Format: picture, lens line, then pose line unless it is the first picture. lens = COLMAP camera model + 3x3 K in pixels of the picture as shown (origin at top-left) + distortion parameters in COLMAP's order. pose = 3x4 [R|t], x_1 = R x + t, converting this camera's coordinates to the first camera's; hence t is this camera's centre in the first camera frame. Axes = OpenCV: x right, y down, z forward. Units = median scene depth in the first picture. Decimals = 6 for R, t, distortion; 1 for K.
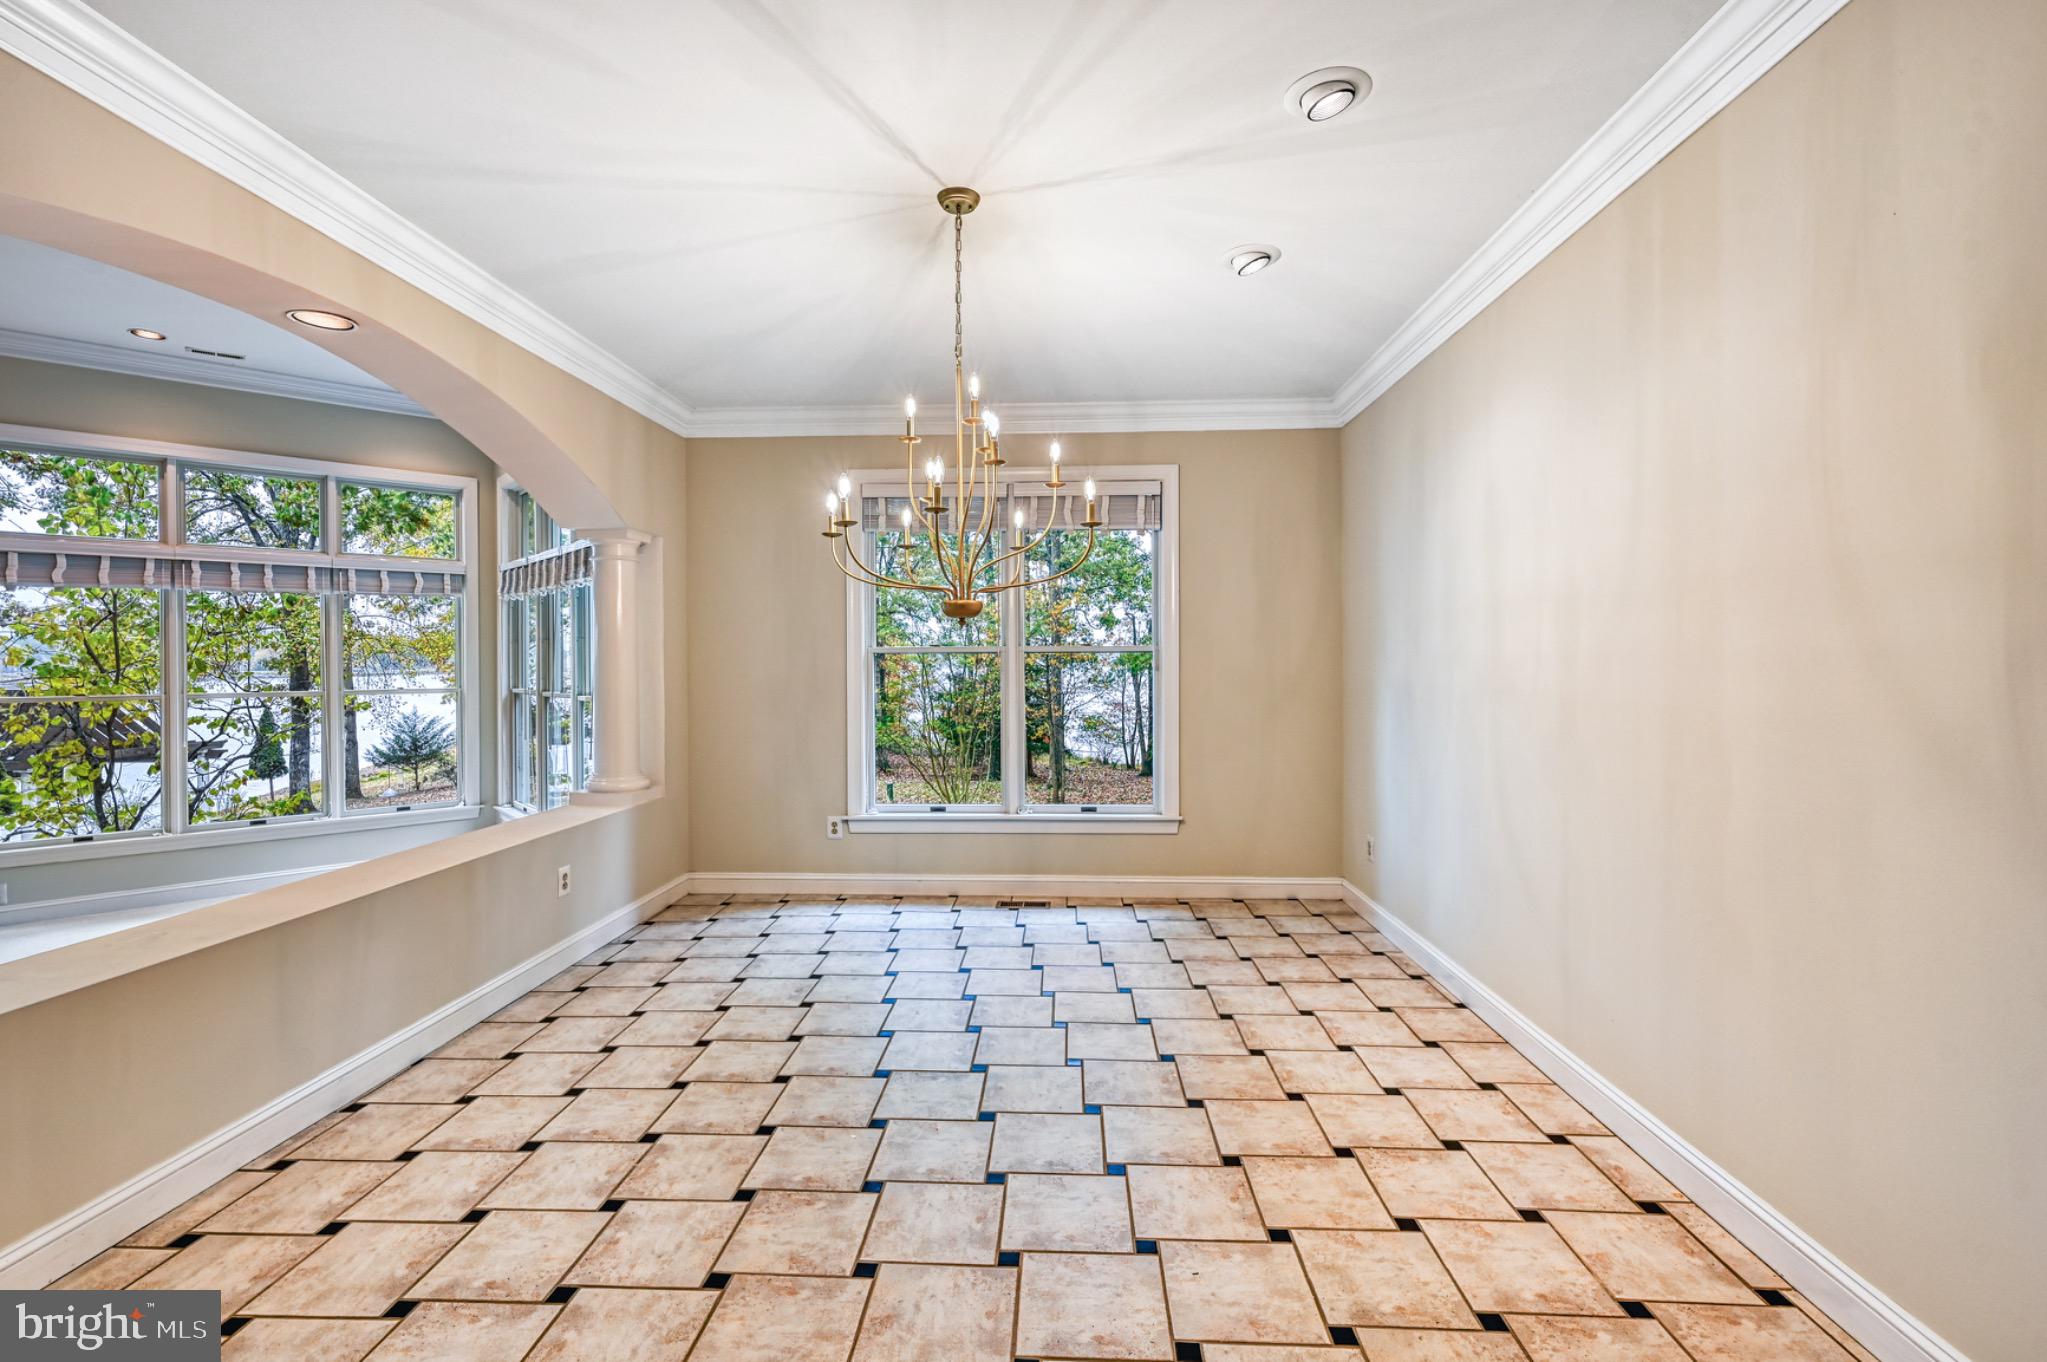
lens RADIAL K [[865.7, 0, 1024.1], [0, 865.7, 671.5], [0, 0, 1]] dist [-0.001990, 0.000009]
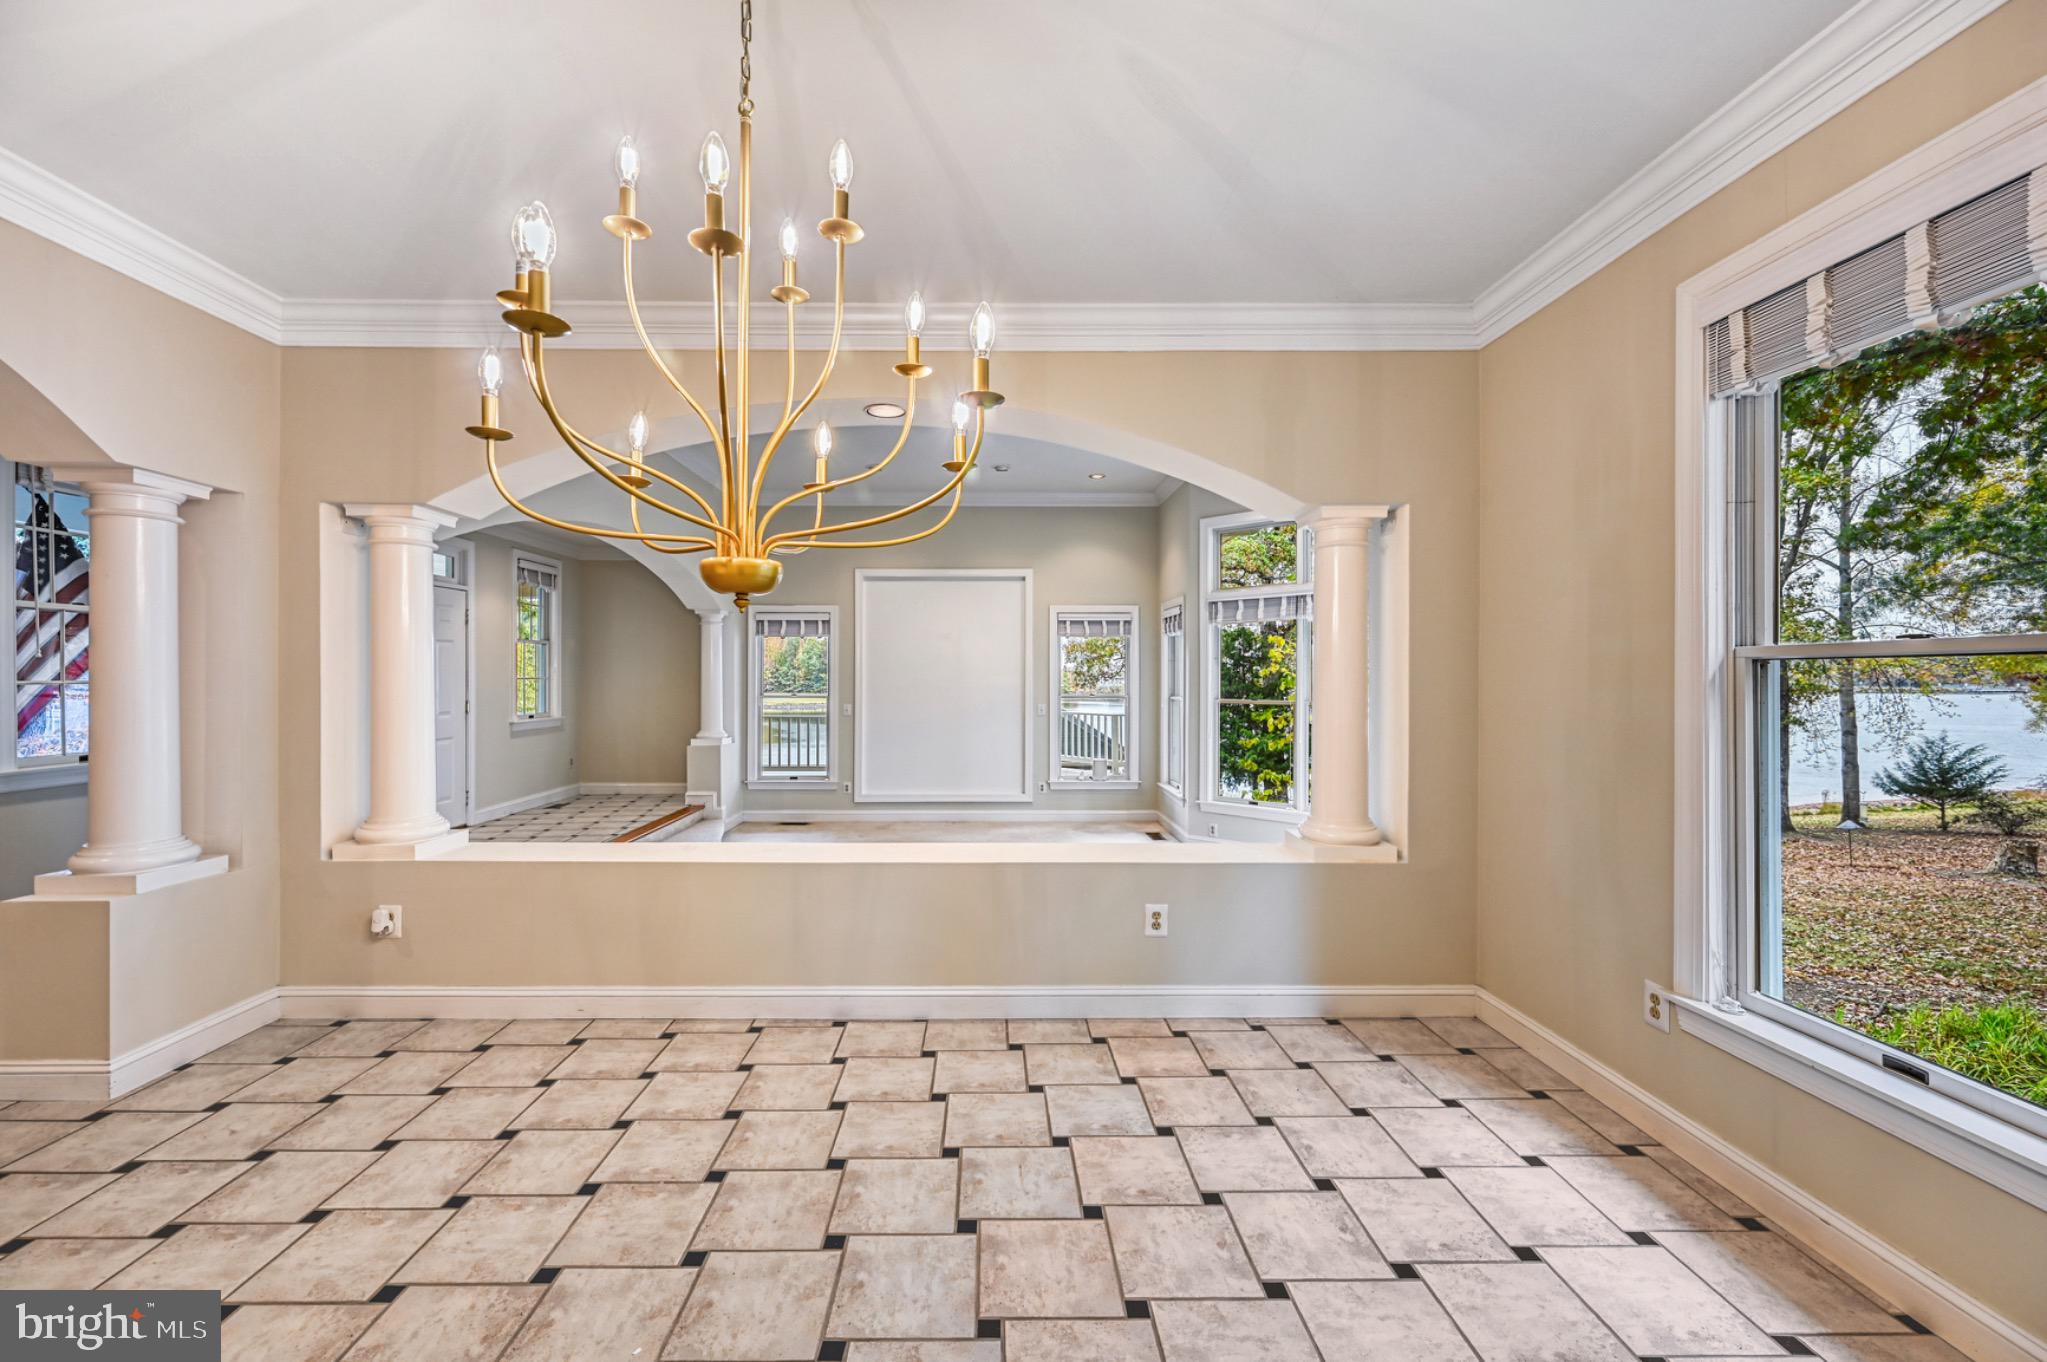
lens RADIAL K [[824.4, 0, 1023.5], [0, 824.4, 676.3], [0, 0, 1]] dist [-0.001840, 0.000155]
pose [[0.076170, 0.003101, -0.997090, 0.315091], [-0.014502, 0.999893, 0.002002, -0.010955], [0.996989, 0.014307, 0.076207, 0.802912]]
